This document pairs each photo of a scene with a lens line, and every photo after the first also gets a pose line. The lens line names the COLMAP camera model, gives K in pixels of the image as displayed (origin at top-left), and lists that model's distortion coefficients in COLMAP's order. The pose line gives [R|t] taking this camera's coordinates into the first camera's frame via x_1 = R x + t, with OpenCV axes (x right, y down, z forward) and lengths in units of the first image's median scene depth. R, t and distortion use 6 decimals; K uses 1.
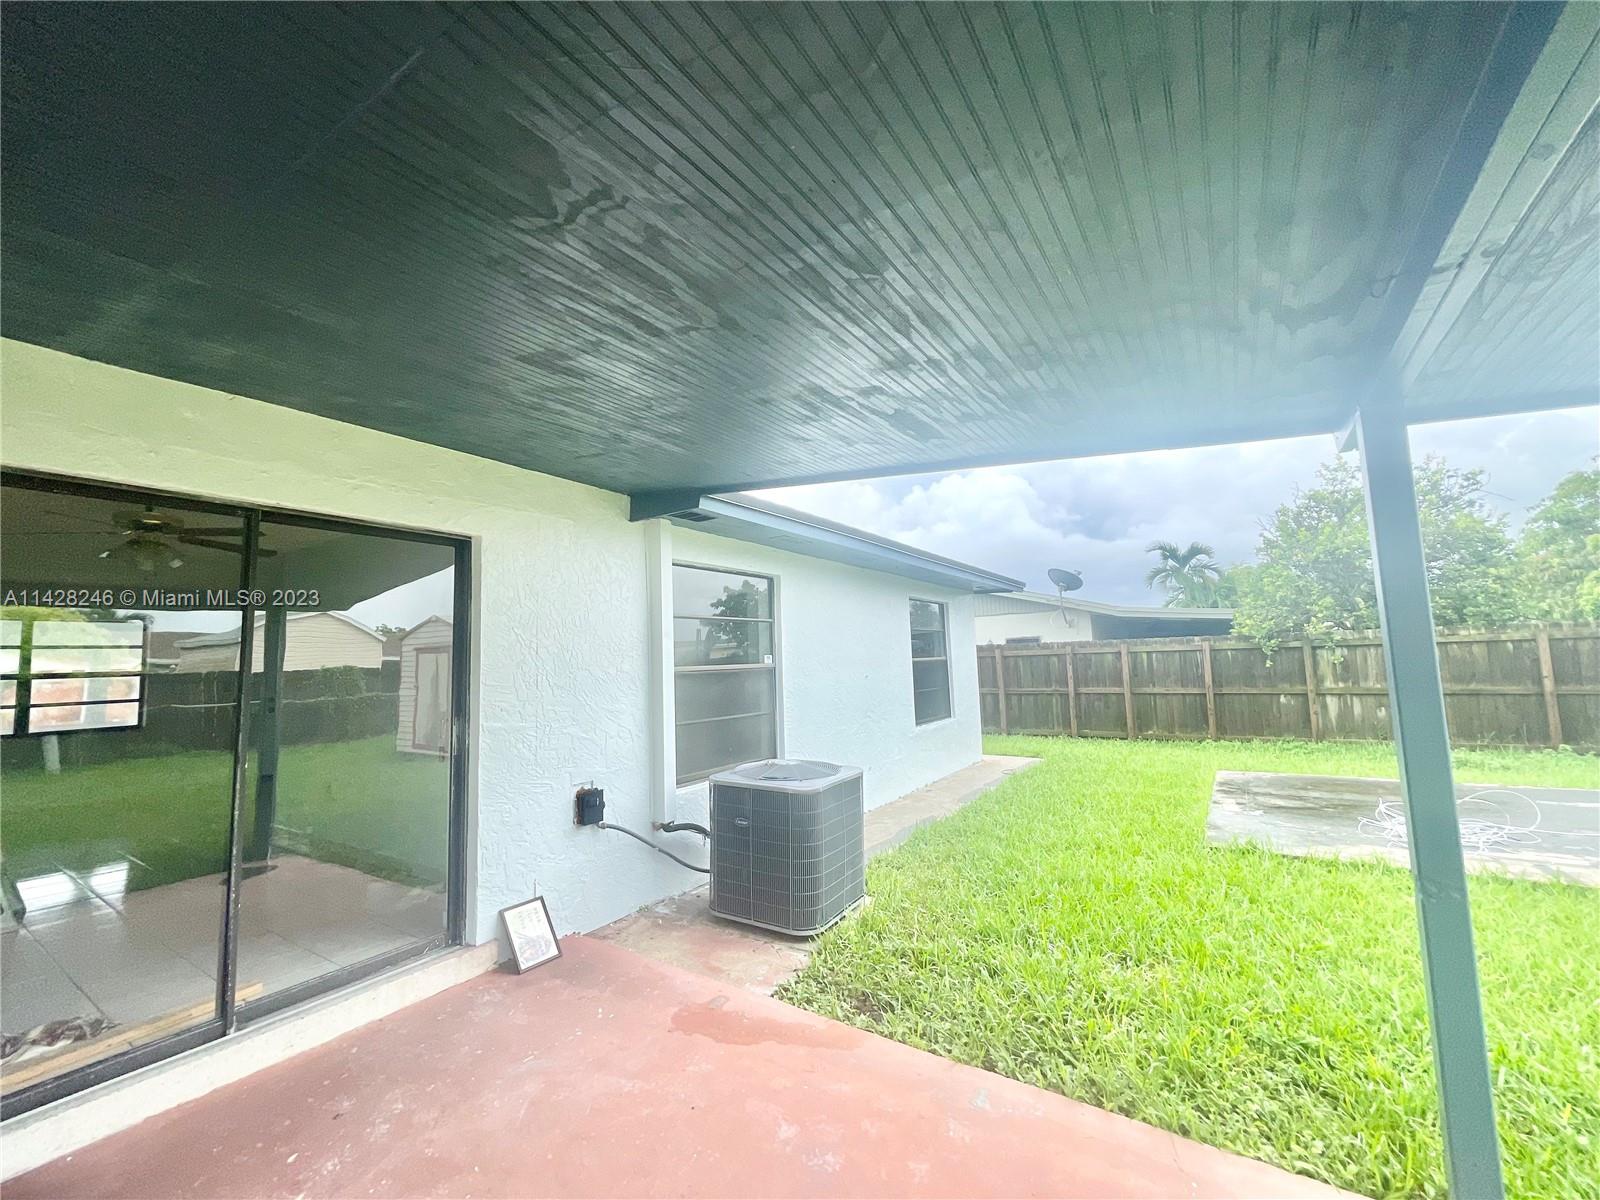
lens RADIAL K [[648.1, 0, 806.1], [0, 648.1, 590.6], [0, 0, 1]] dist [0.001696, -0.001829]
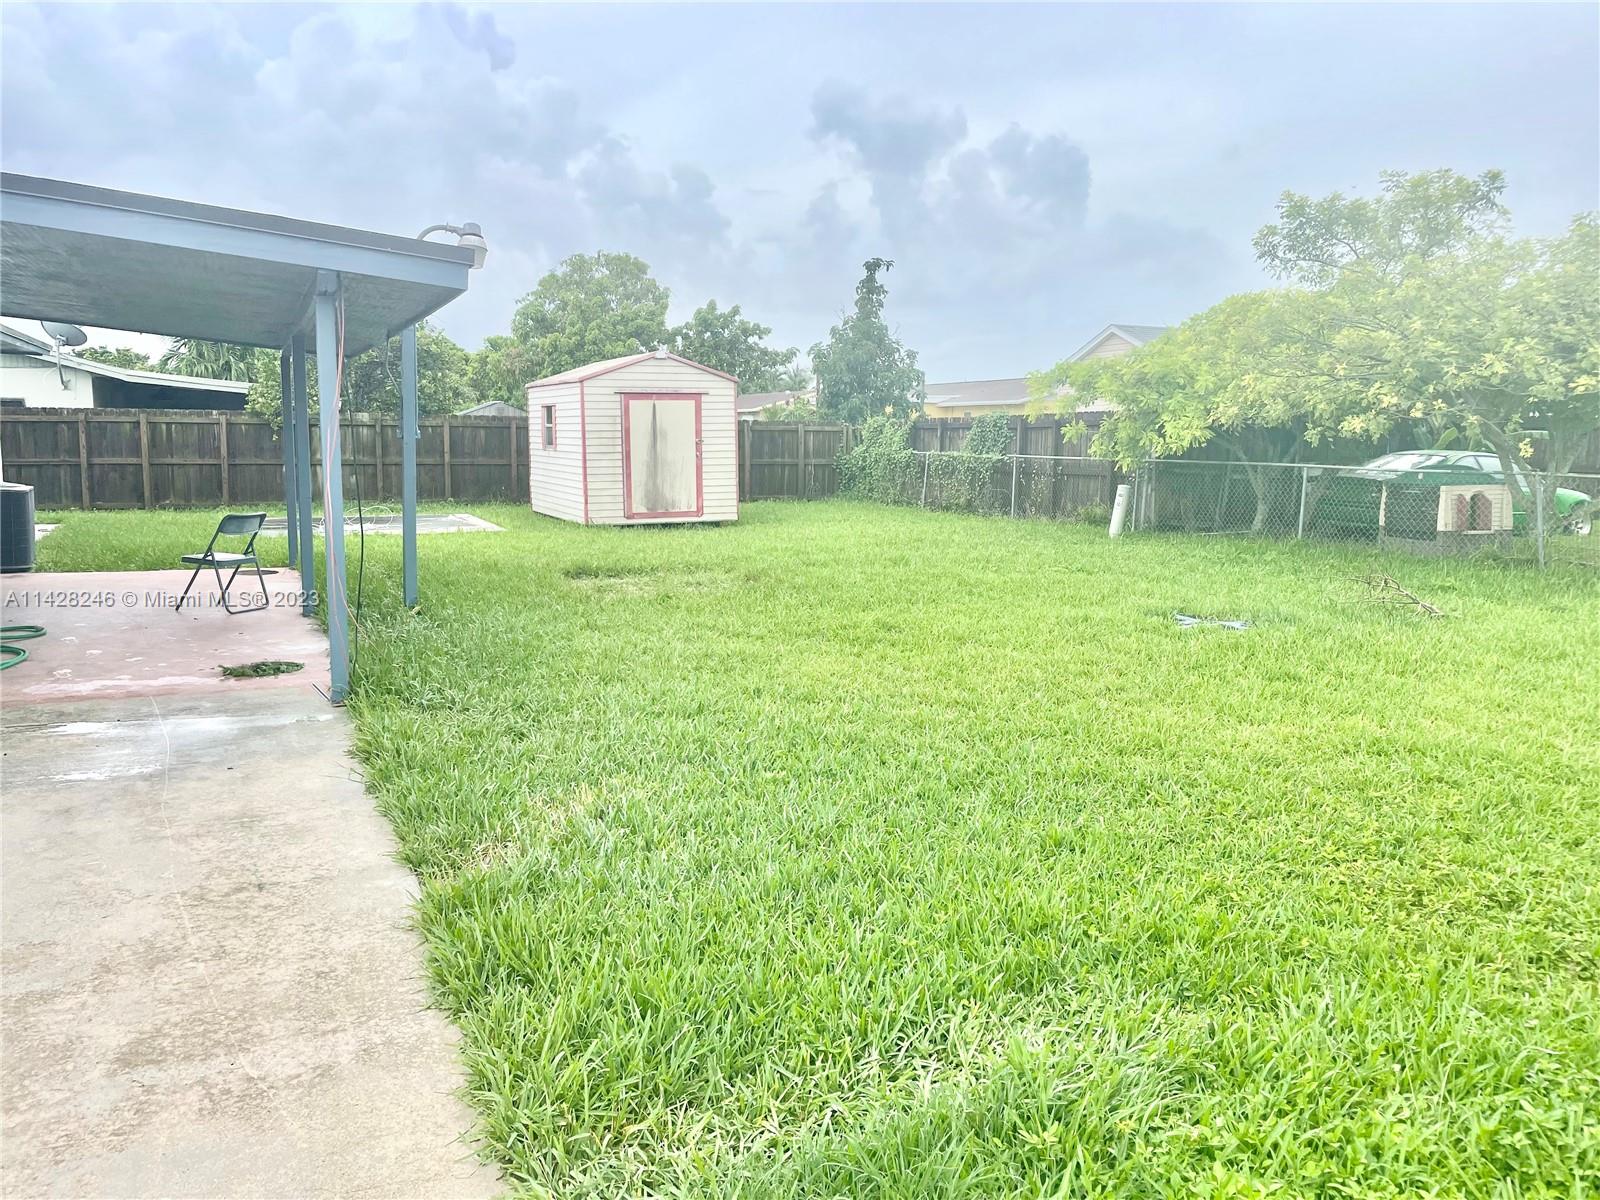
lens RADIAL K [[1210.0, 0, 802.0], [0, 1210.0, 593.2], [0, 0, 1]] dist [0.054300, -0.071323]
pose [[0.535984, -0.074594, 0.840926, -0.547958], [-0.118137, 0.979661, 0.162198, -0.068662], [-0.835922, -0.186280, 0.516270, -0.833050]]
